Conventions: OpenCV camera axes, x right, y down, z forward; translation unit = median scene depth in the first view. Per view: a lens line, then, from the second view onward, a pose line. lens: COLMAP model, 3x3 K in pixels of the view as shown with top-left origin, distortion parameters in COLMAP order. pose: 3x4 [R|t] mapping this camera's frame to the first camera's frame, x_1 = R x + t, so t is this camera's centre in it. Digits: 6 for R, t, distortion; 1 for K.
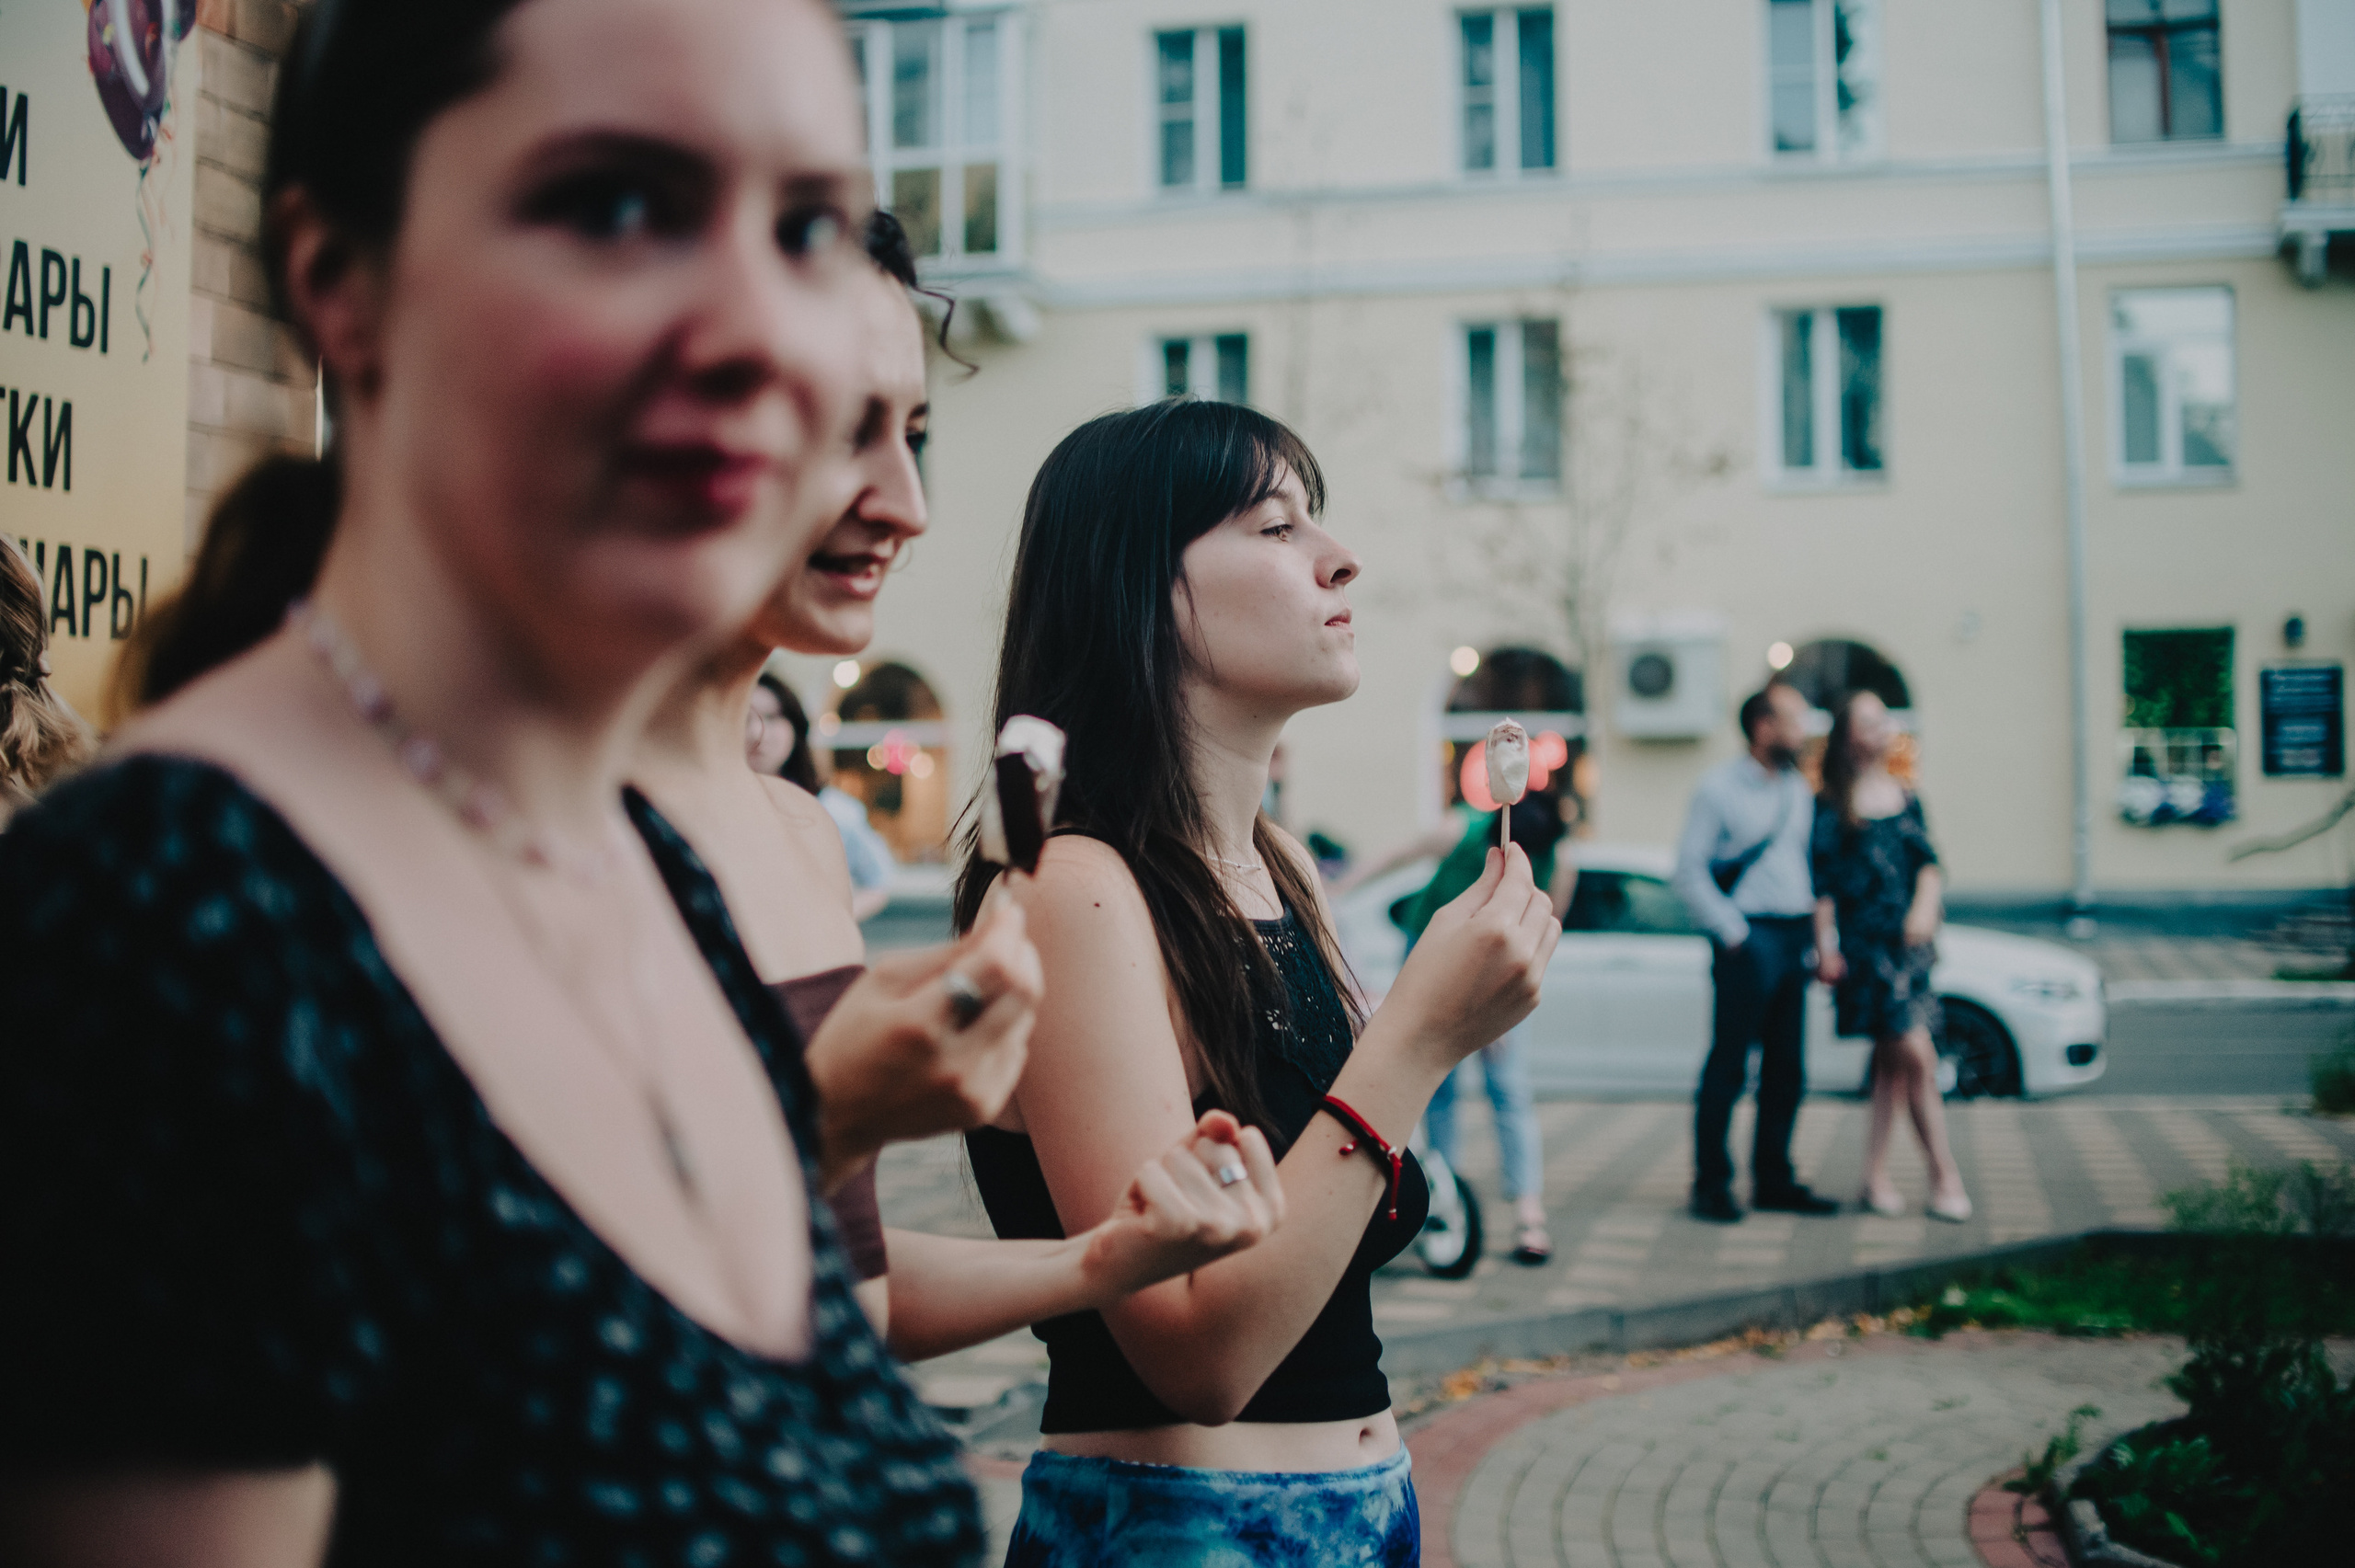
lens RADIAL K [[2826.4, 0, 1177.5], [0, 2826.4, 784.0], [0, 0, 1]] dist [-0.004043, 0.008518]
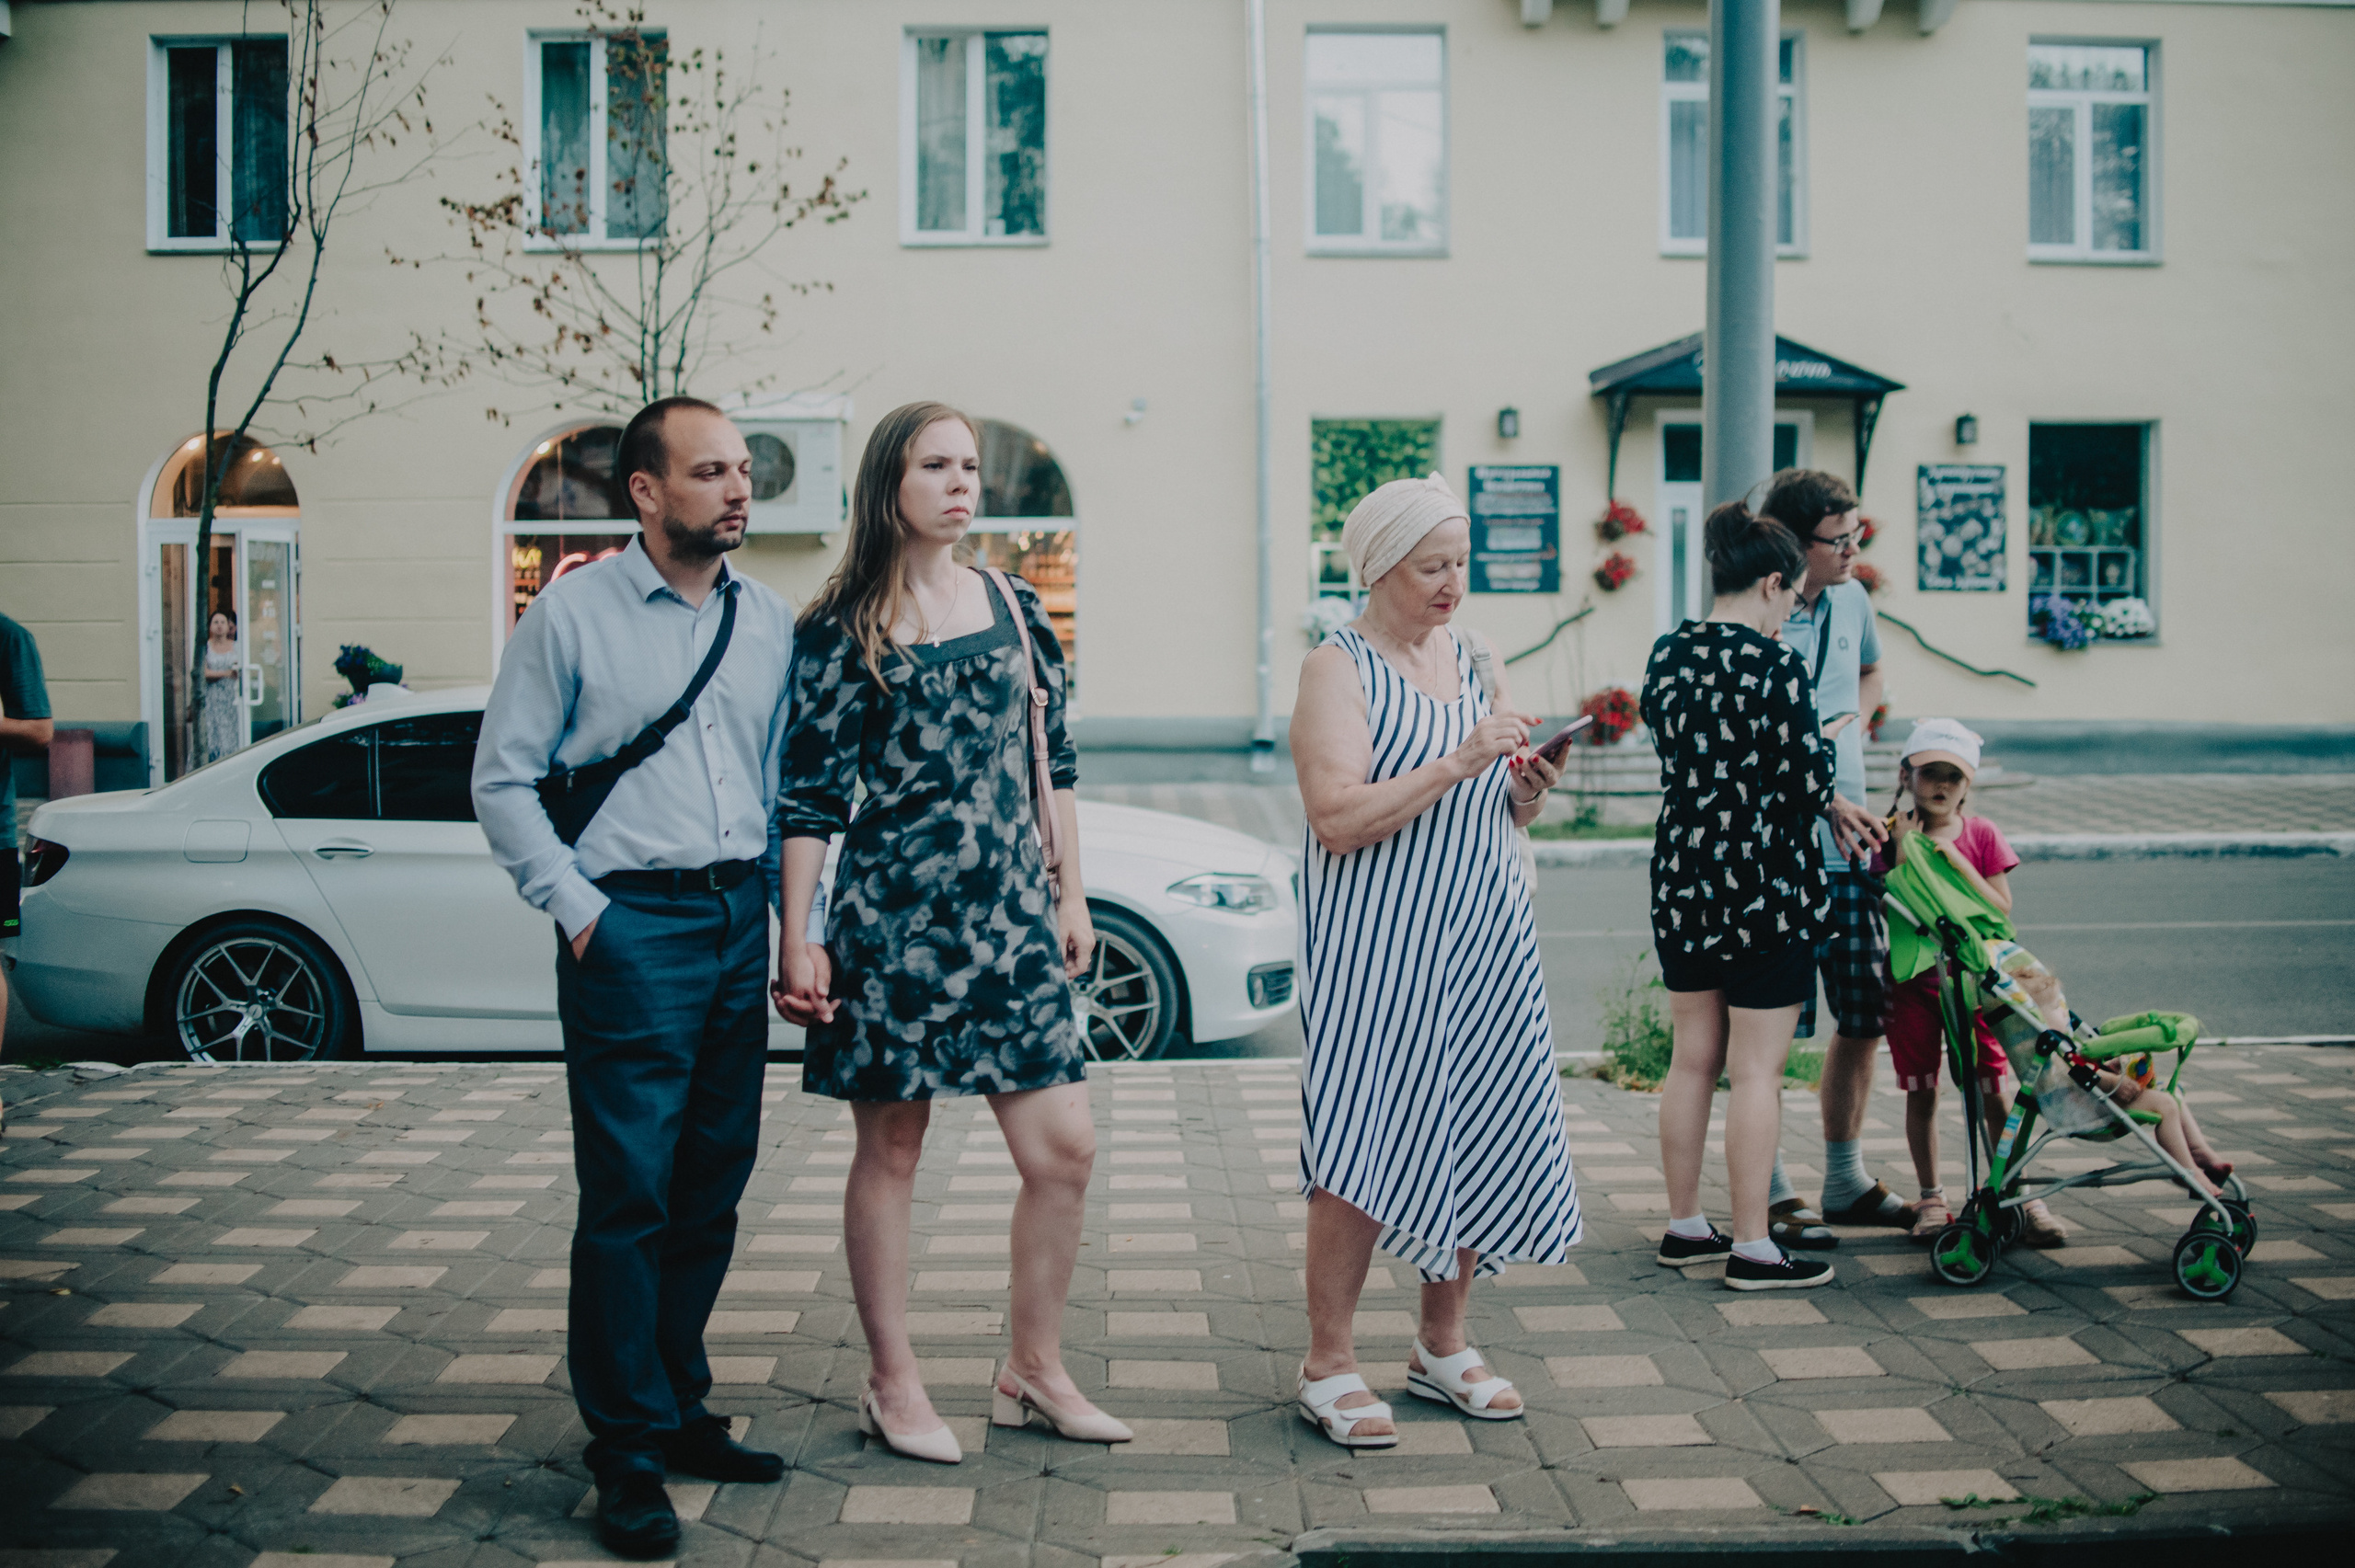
lens RADIAL K [[2826.4, 0, 1177.5], [0, 2826.4, 784.0], [0, 0, 1]] dist [-0.004043, 0.008518]
pose [[0.960927, -0.014473, 0.276425, 0.063471], [-0.003289, 0.997965, 0.063683, 0.000423], [-0.276784, -0.062104, 0.958923, 0.205312]]
